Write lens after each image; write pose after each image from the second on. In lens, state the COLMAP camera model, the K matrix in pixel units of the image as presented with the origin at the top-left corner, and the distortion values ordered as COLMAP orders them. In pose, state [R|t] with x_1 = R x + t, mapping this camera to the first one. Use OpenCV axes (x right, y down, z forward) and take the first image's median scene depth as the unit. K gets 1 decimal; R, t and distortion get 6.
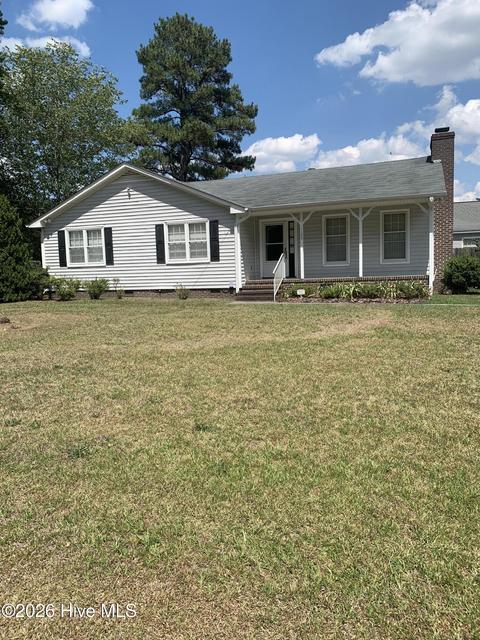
lens RADIAL K [[490.1, 0, 237.3], [0, 490.1, 326.1], [0, 0, 1]] dist [0.050307, -0.074119]
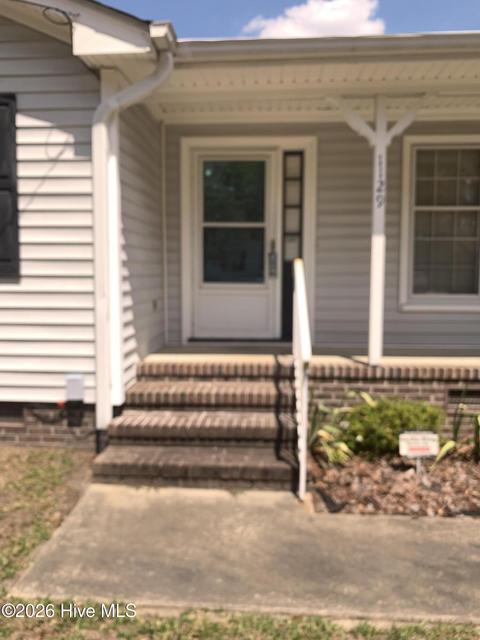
lens RADIAL K [[503.9, 0, 240.0], [0, 503.9, 320.0], [0, 0, 1]] dist [-0.007450, -0.000066]
pose [[0.953989, 0.010942, 0.299642, -0.009510], [-0.000774, 0.999421, -0.034030, -0.107873], [-0.299841, 0.032232, 0.953444, 0.759320]]
